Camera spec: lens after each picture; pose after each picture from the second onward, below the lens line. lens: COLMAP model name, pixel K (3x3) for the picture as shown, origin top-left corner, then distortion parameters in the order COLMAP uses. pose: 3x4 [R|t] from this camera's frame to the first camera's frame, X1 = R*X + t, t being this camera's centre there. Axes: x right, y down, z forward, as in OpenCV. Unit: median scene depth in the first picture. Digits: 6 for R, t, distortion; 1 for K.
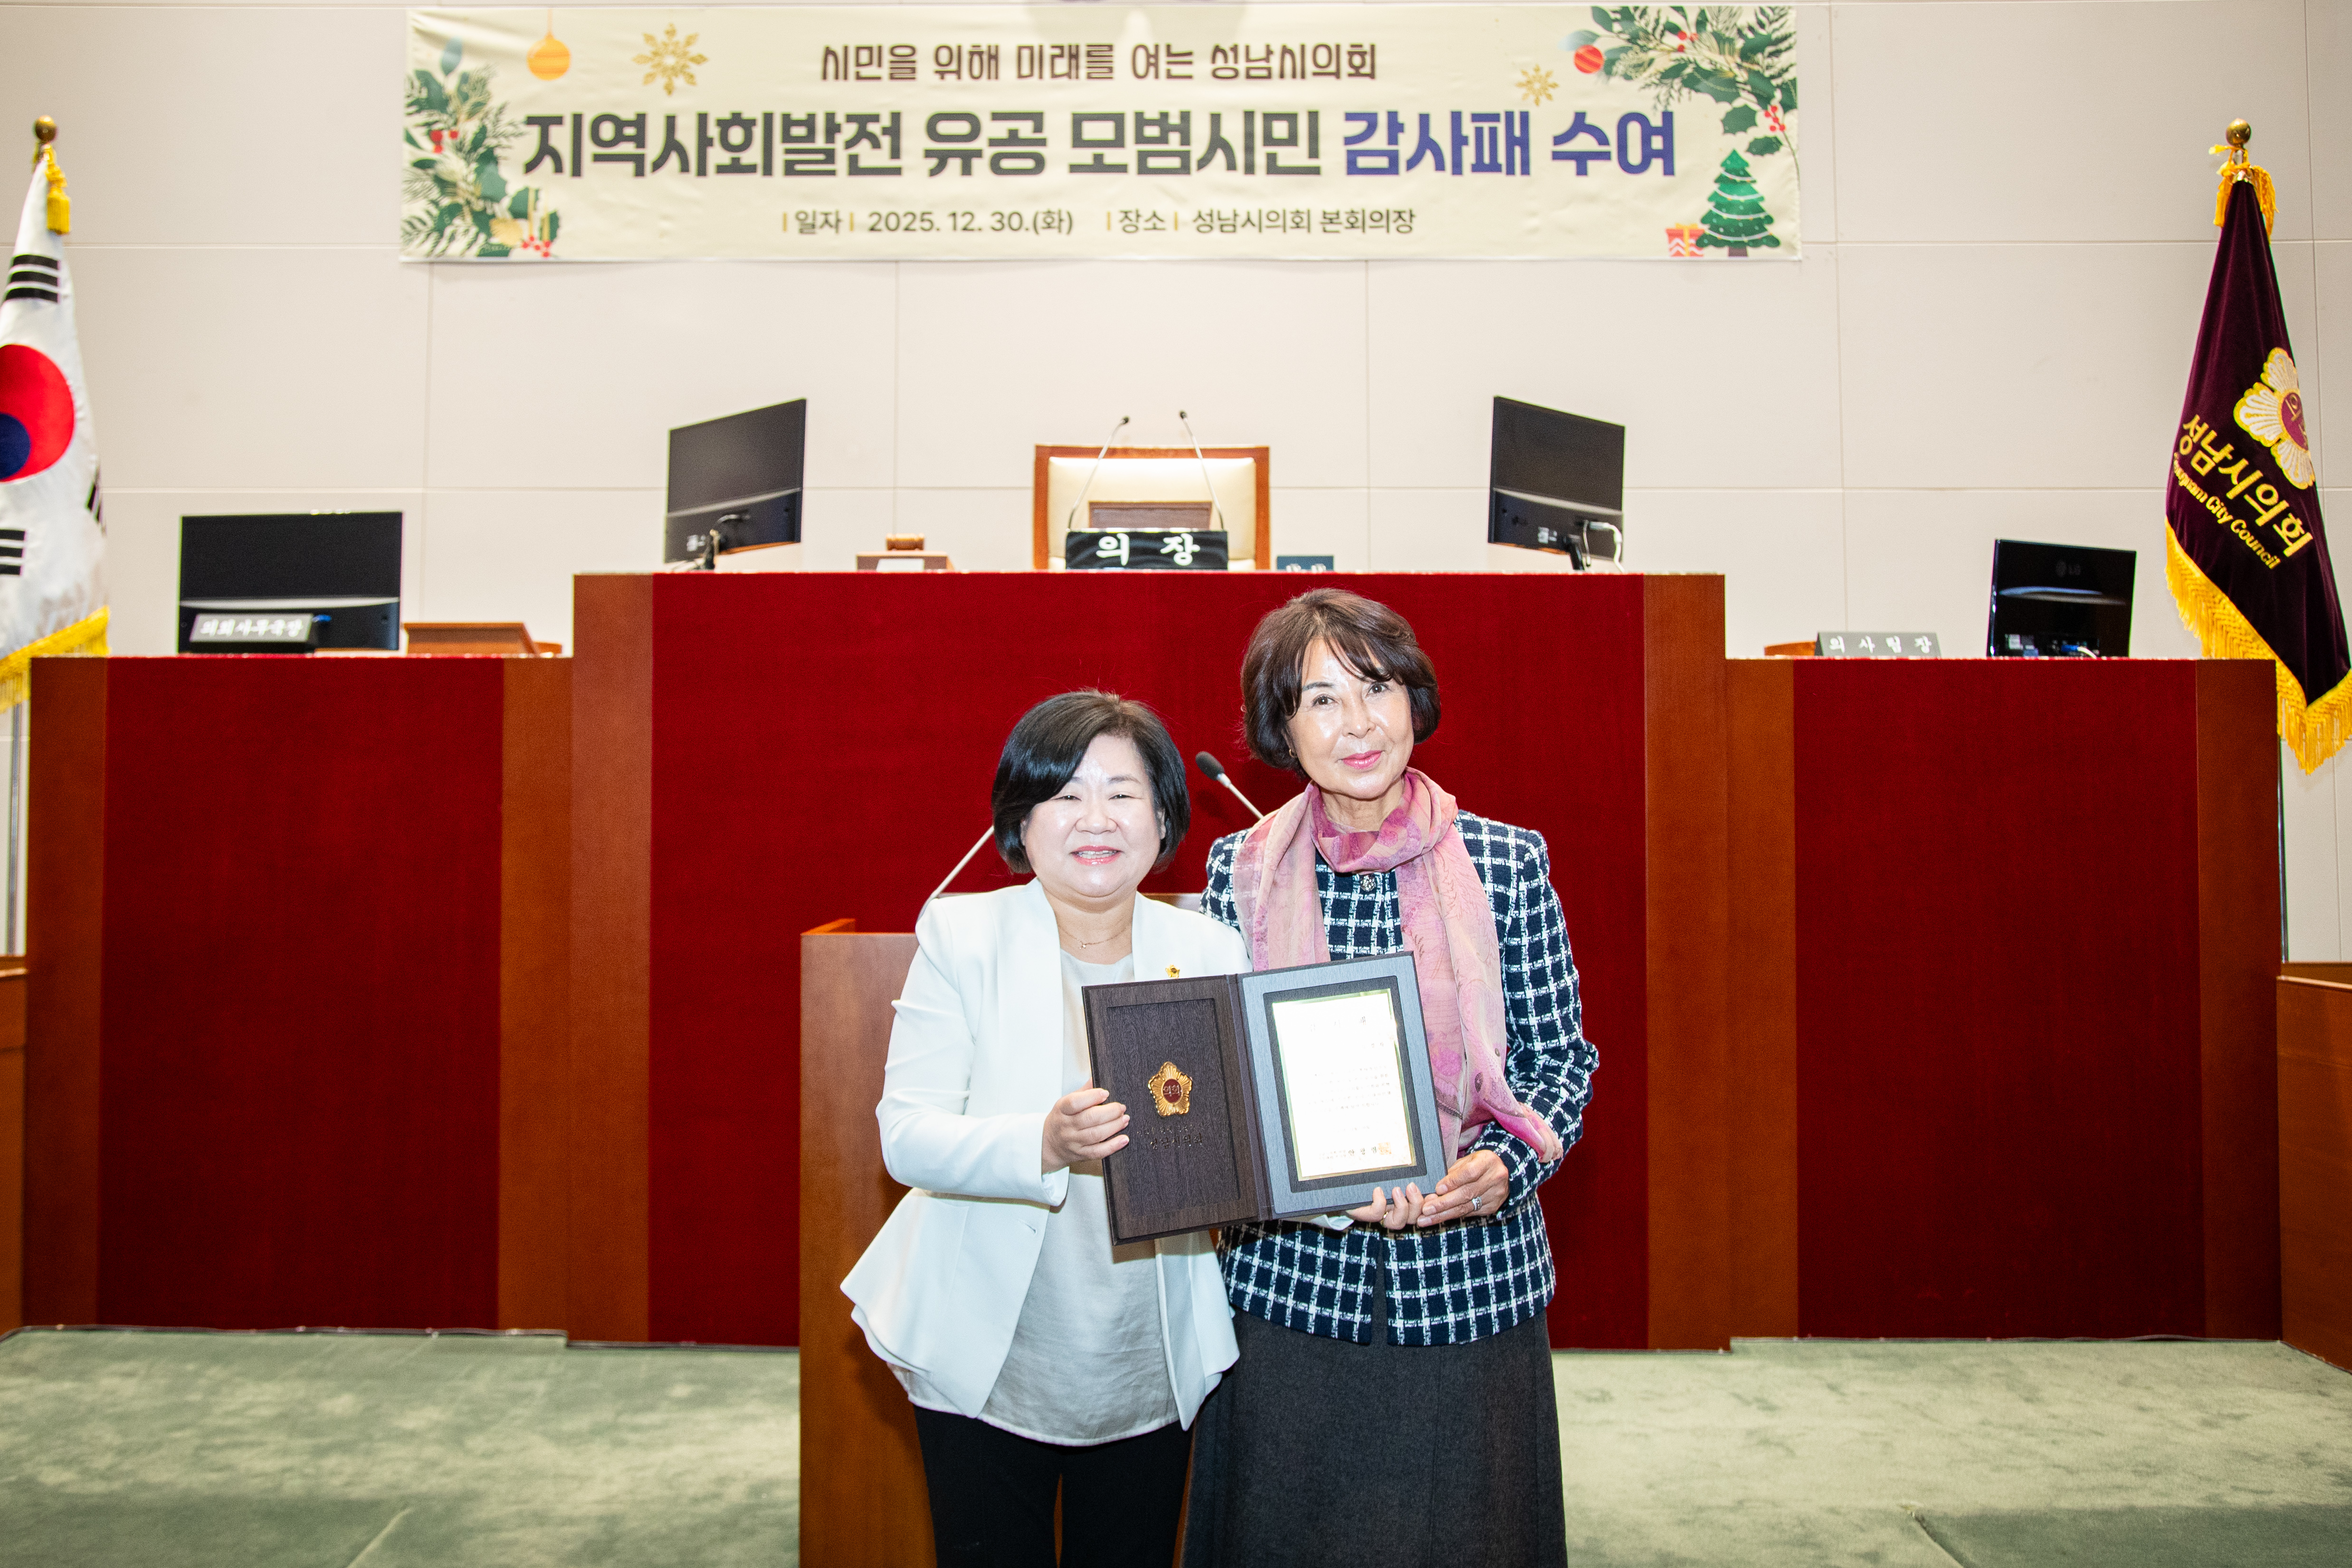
lens RADIAL K [[2092.0, 0, 1061.8], [0, 2092.0, 737.5], [0, 0, 1]] dist [-0.060805, 0.059342]
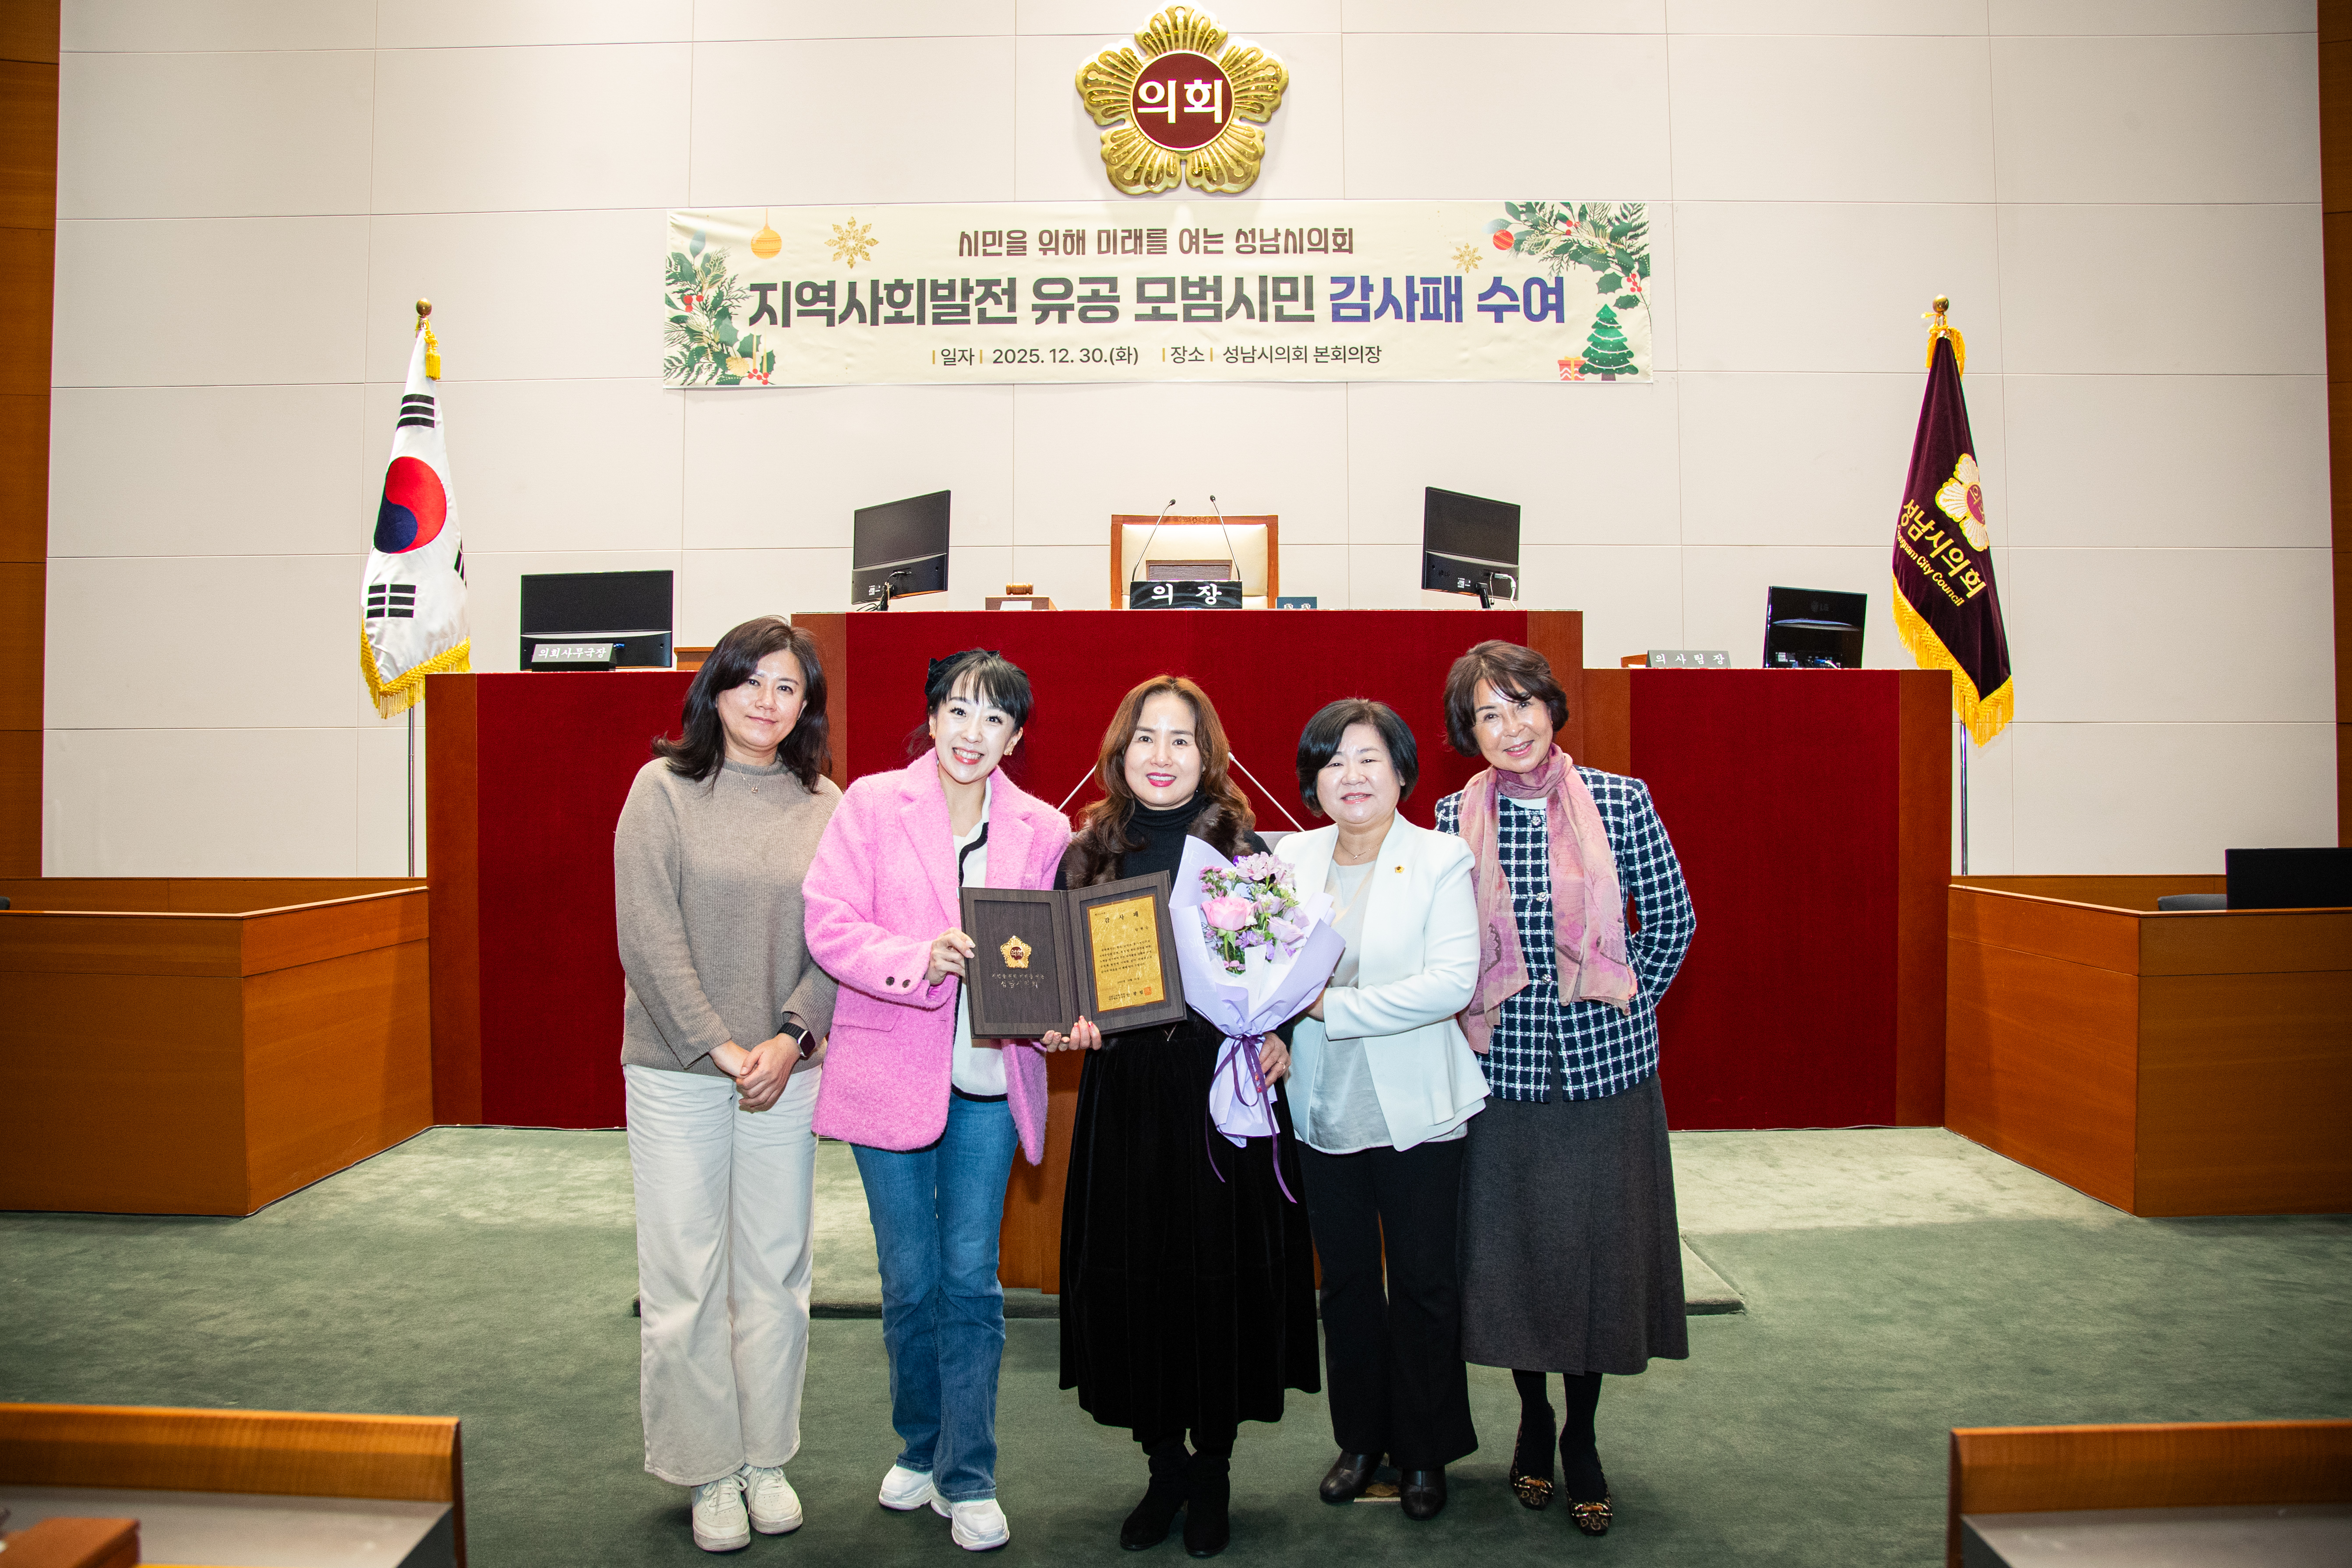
lens RADIAL K [[1682.5, 0, 1148.8], [0, 1682.5, 787.2], [0, 0, 1]] dist [-0.124953, 0.053044]
pose [[0.999981, -0.004374, -0.004279, 0.016420], [0.004576, 0.998819, 0.048373, -0.011011], [0.004062, -0.048392, 0.998820, -0.140650]]
